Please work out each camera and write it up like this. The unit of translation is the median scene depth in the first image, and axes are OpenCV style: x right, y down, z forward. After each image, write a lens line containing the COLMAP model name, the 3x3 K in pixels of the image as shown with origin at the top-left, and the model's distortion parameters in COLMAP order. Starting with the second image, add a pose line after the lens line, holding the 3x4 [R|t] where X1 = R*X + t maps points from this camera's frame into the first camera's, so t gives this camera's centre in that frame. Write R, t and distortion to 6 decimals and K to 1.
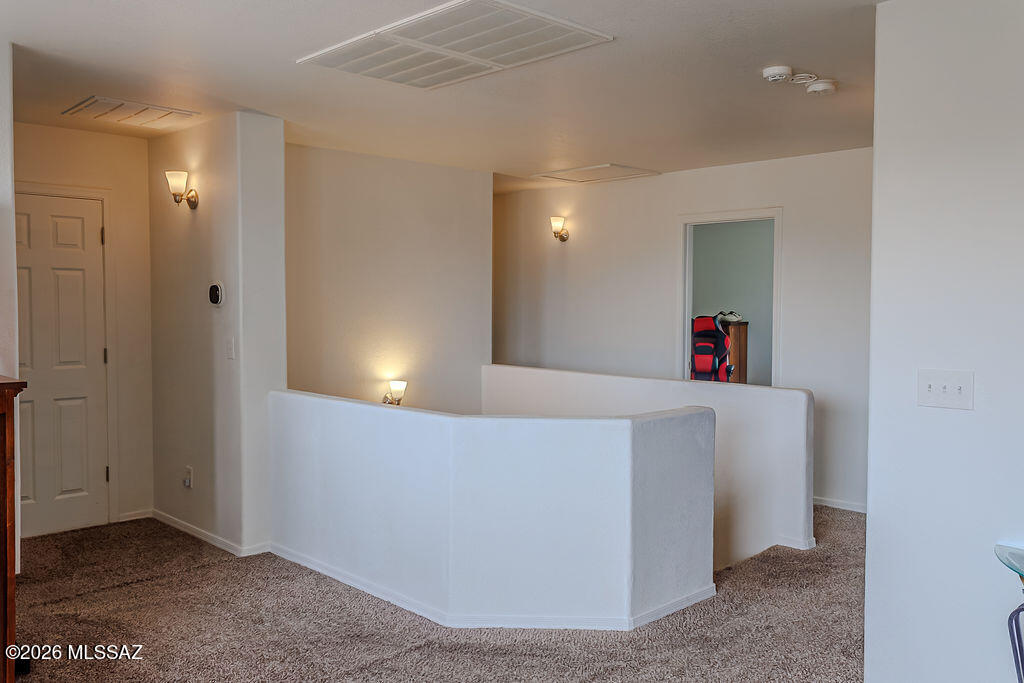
lens RADIAL K [[869.8, 0, 503.4], [0, 869.8, 339.2], [0, 0, 1]] dist [-0.004447, -0.012983]
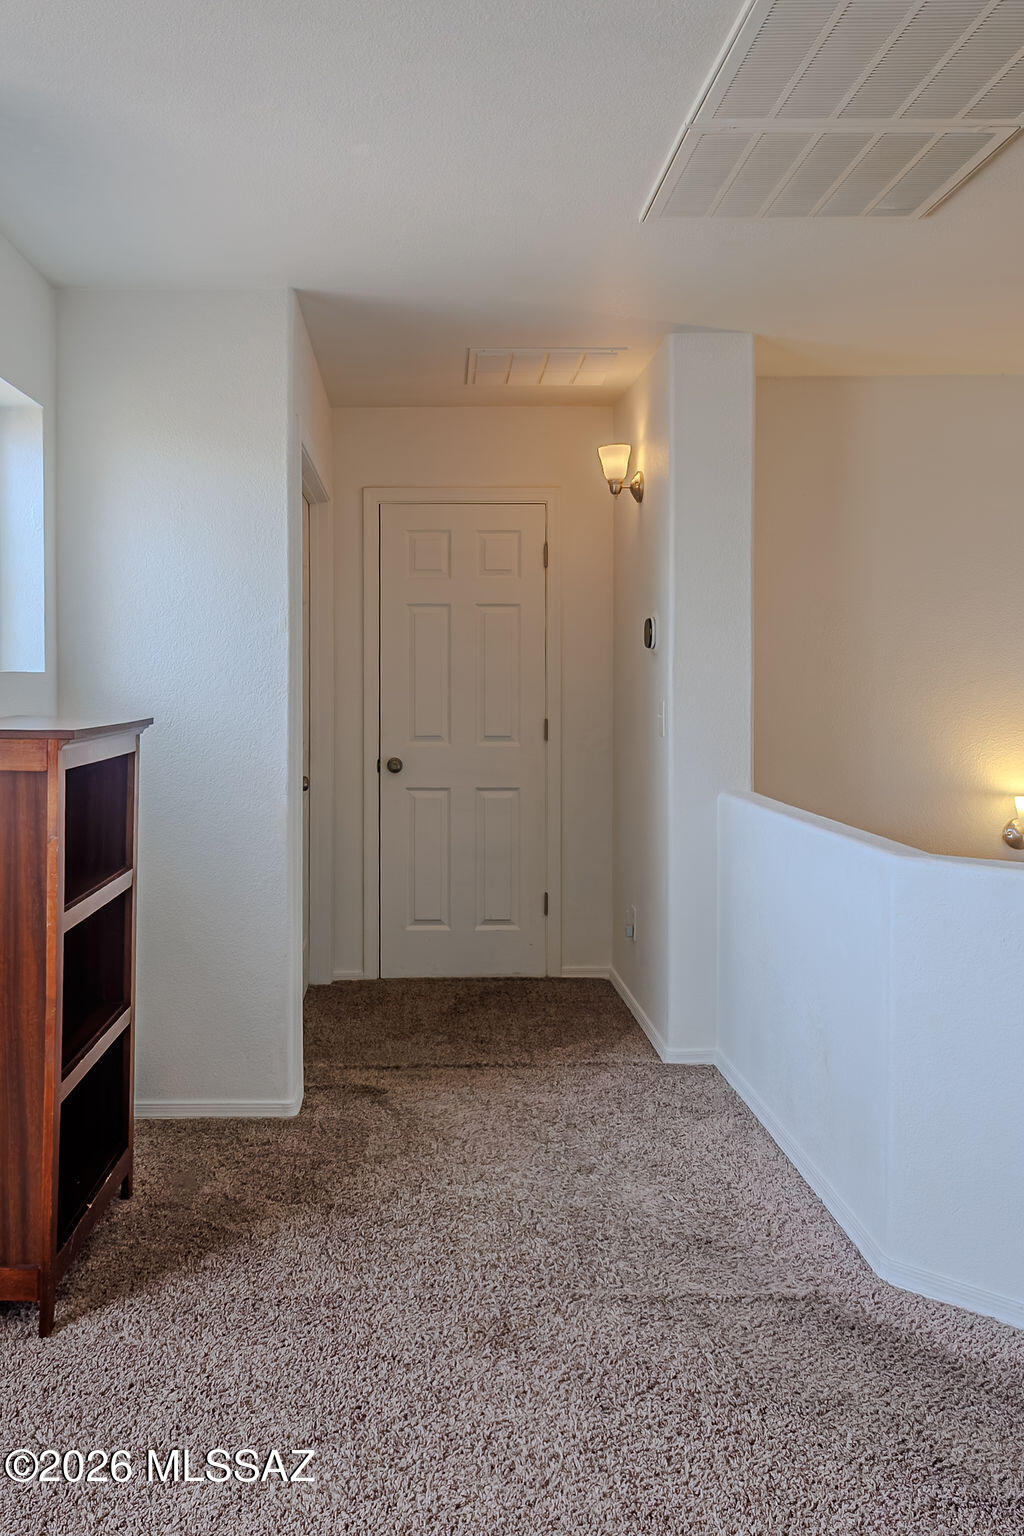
lens RADIAL K [[1304.7, 0, 440.1], [0, 1304.7, 702.0], [0, 0, 1]] dist [-0.004447, -0.012983]
pose [[0.702088, 0.008970, -0.712034, 0.226654], [-0.029170, 0.999444, -0.016171, 0.017060], [0.711493, 0.032124, 0.701959, 0.231537]]
